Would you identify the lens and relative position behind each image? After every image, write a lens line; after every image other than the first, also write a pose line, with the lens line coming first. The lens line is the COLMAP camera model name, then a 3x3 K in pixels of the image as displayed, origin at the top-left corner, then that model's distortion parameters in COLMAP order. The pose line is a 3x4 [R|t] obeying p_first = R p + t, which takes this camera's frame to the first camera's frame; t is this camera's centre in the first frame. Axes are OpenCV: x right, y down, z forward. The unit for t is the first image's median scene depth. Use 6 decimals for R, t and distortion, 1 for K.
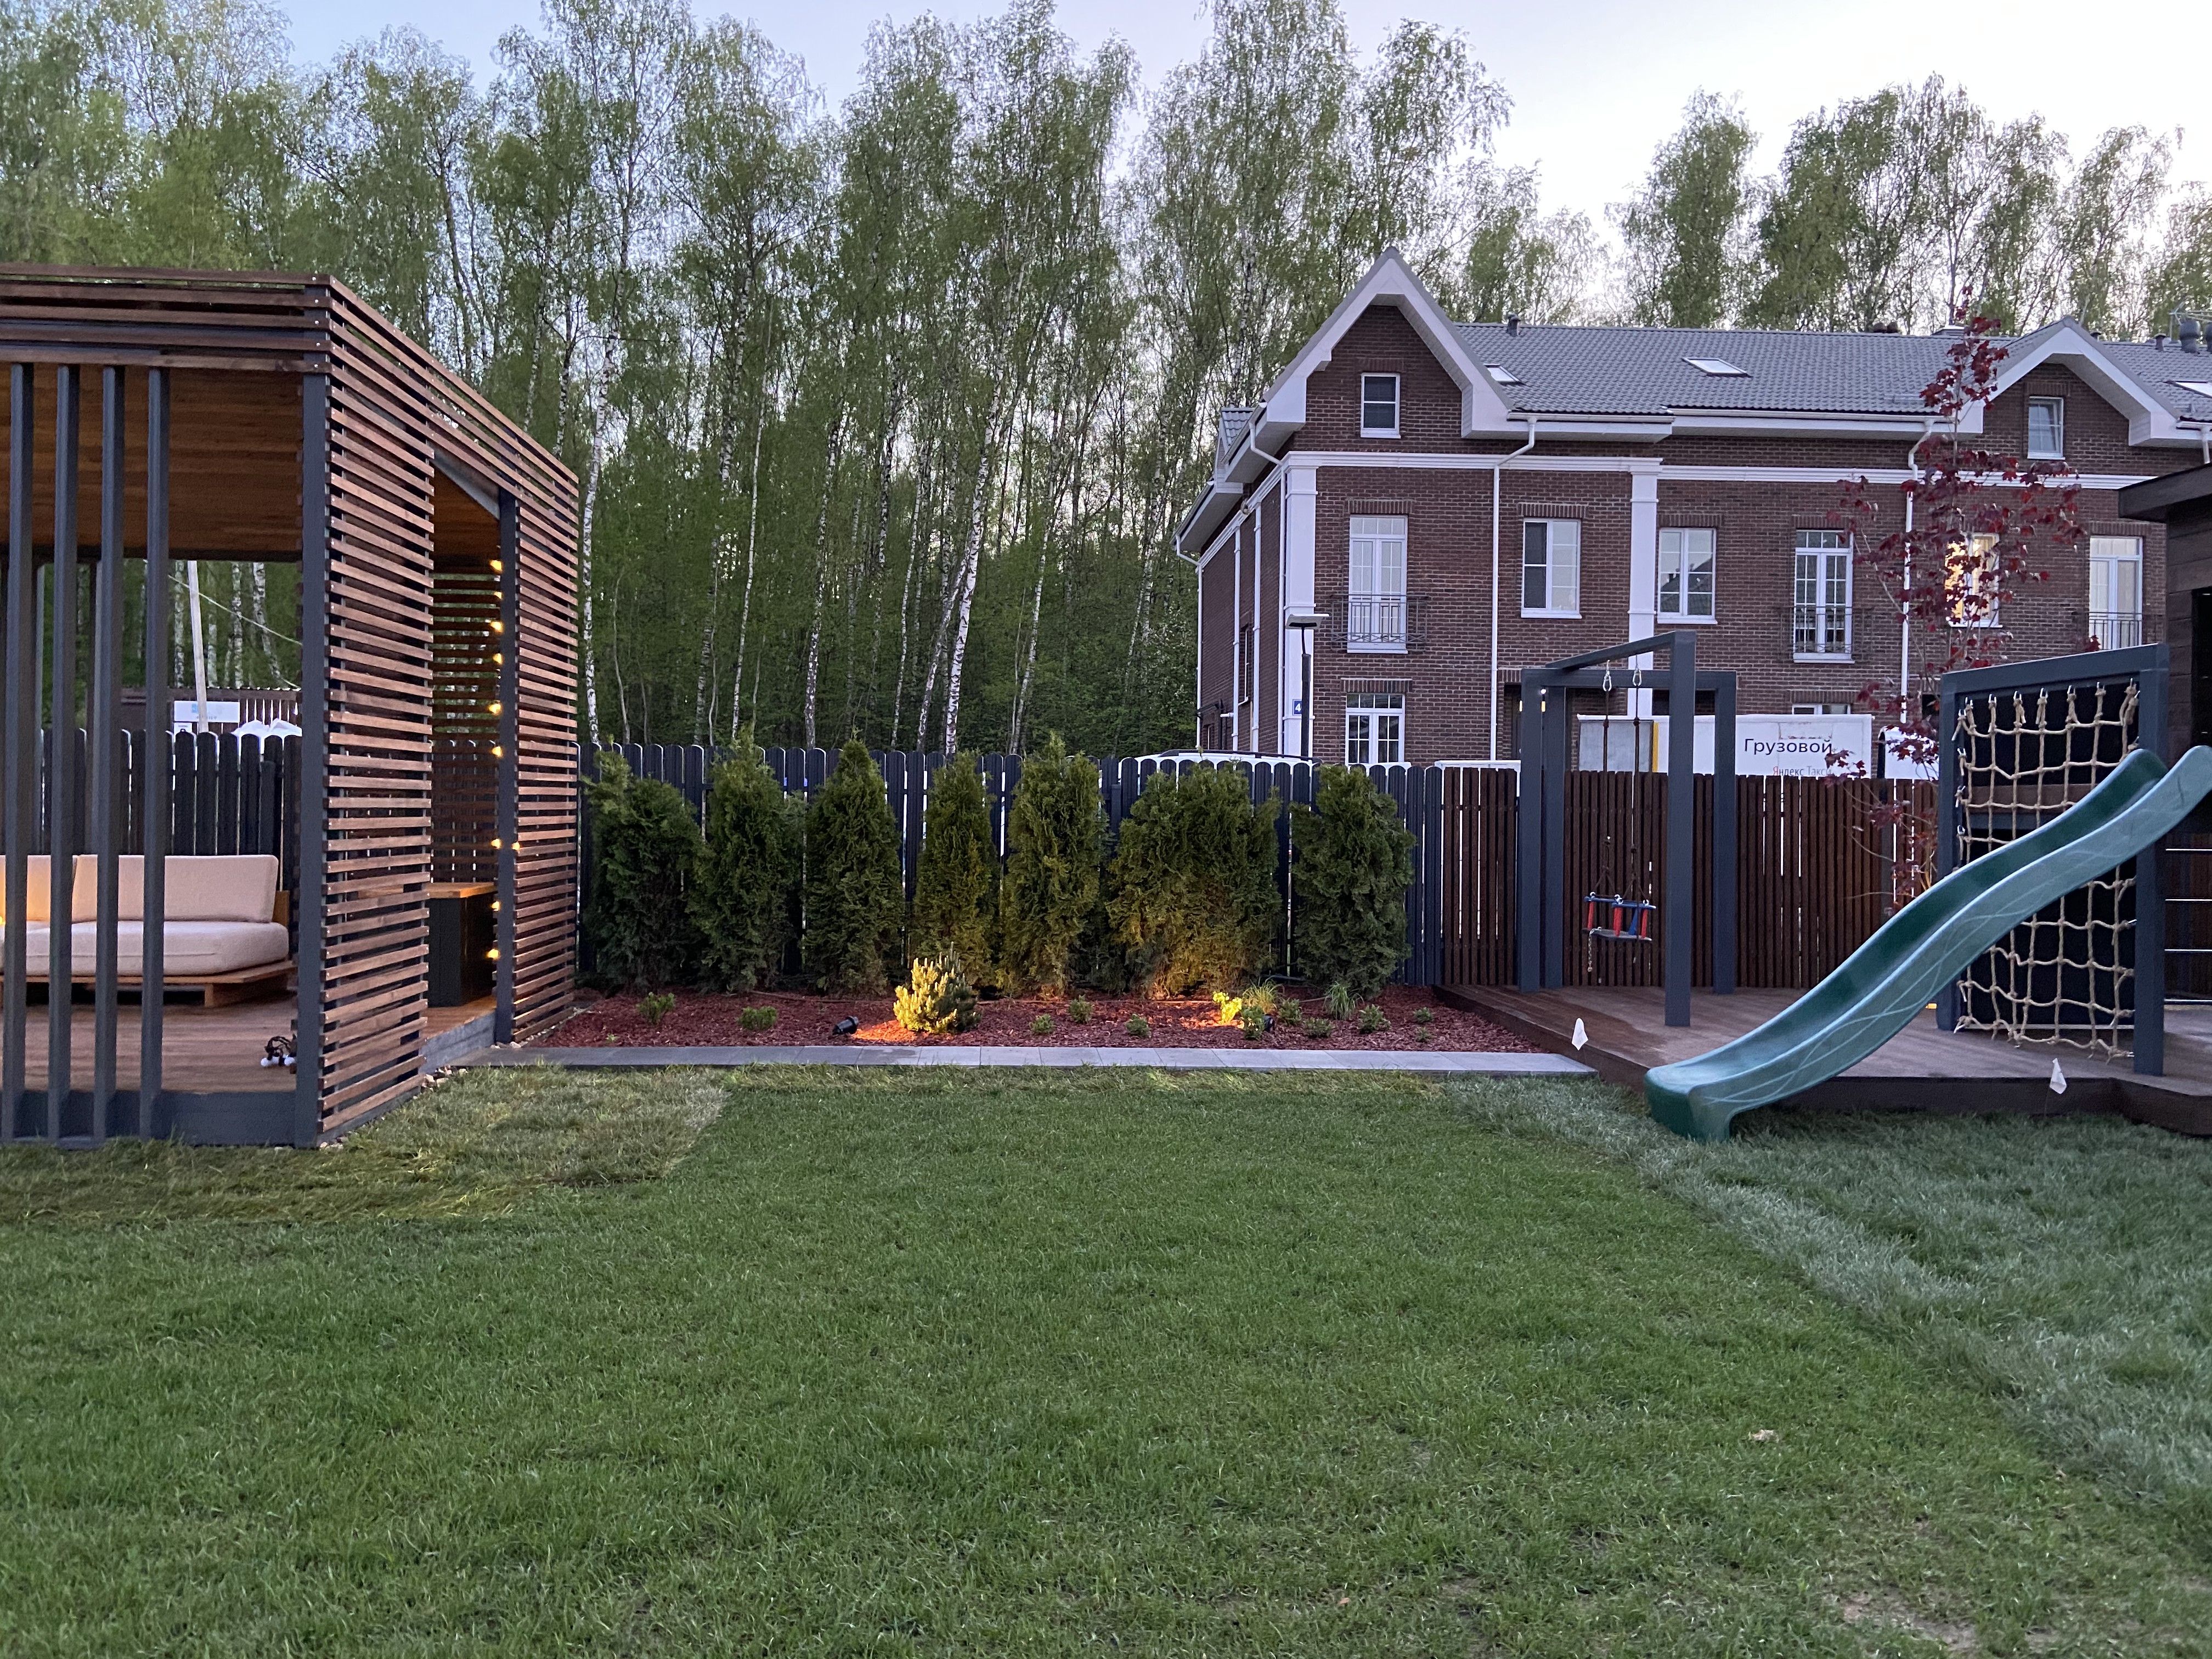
lens RADIAL K [[1655.6, 0, 1110.0], [0, 1655.6, 813.2], [0, 0, 1]] dist [0.119054, -0.147015]
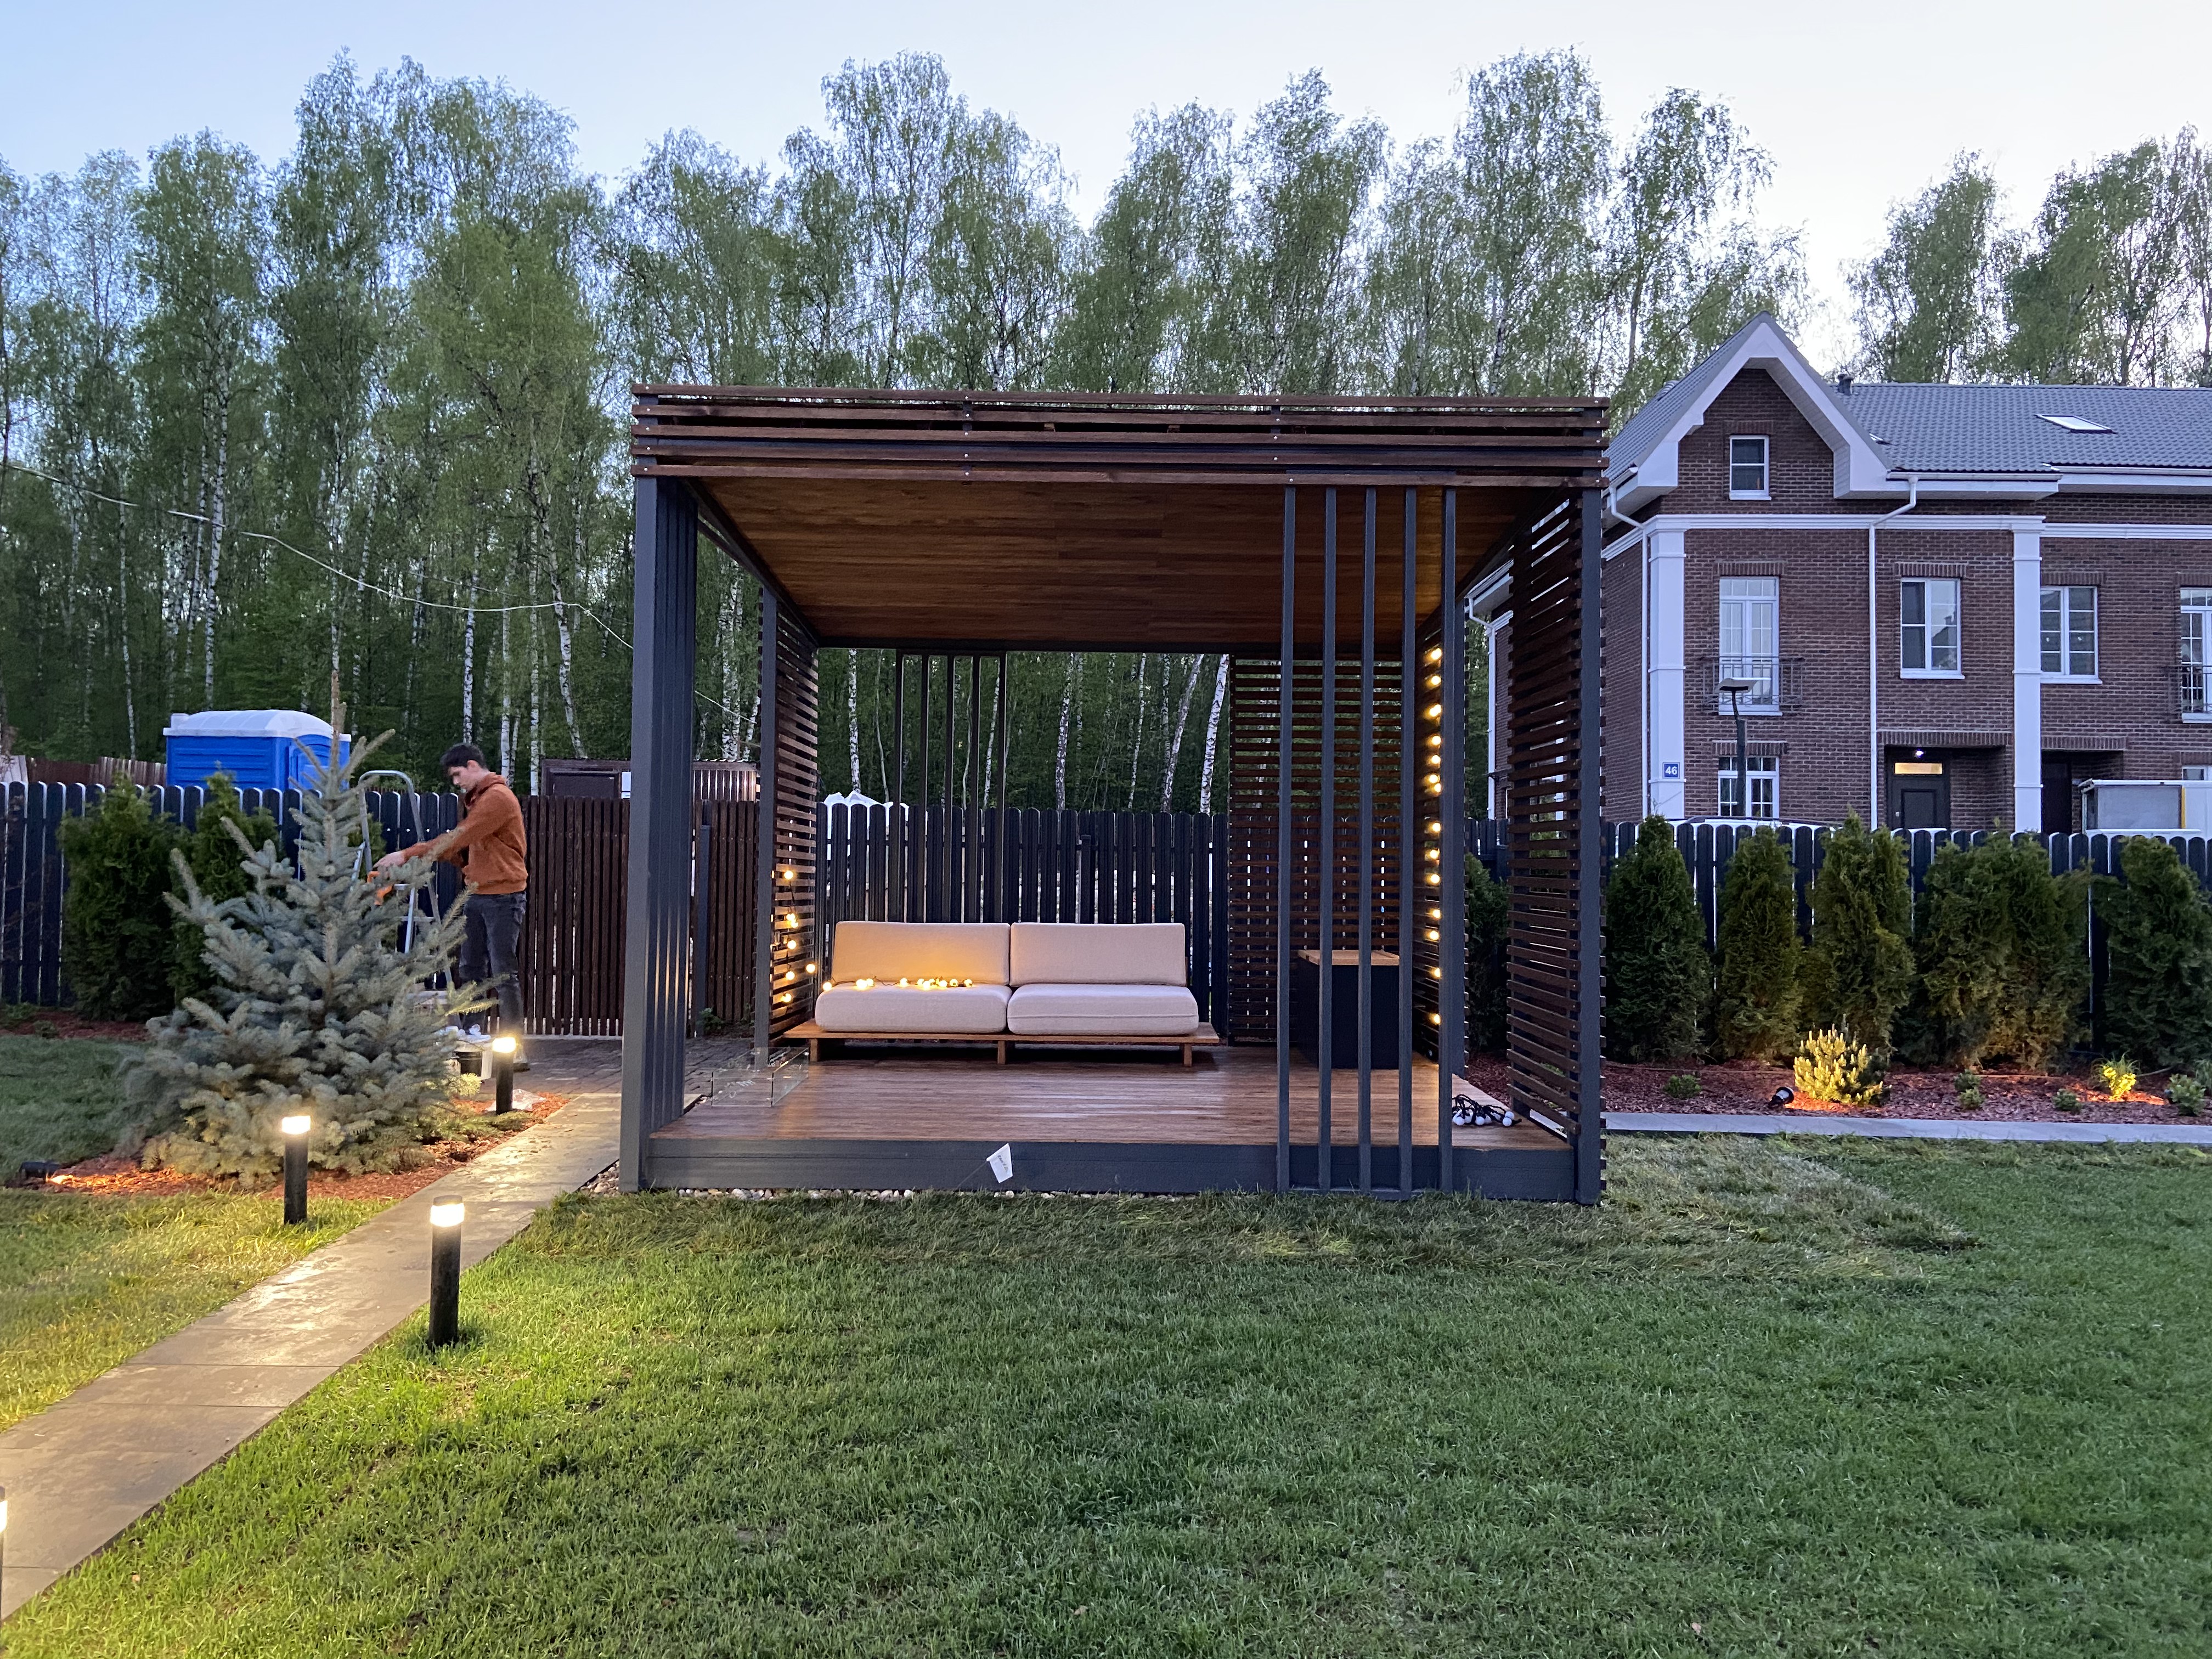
lens RADIAL K [[1655.6, 0, 1106.9], [0, 1655.6, 806.3], [0, 0, 1]] dist [0.119054, -0.147015]
pose [[0.997341, -0.002953, -0.072817, -0.167186], [0.000042, 0.999202, -0.039946, -0.002768], [0.072877, 0.039837, 0.996545, -0.021851]]
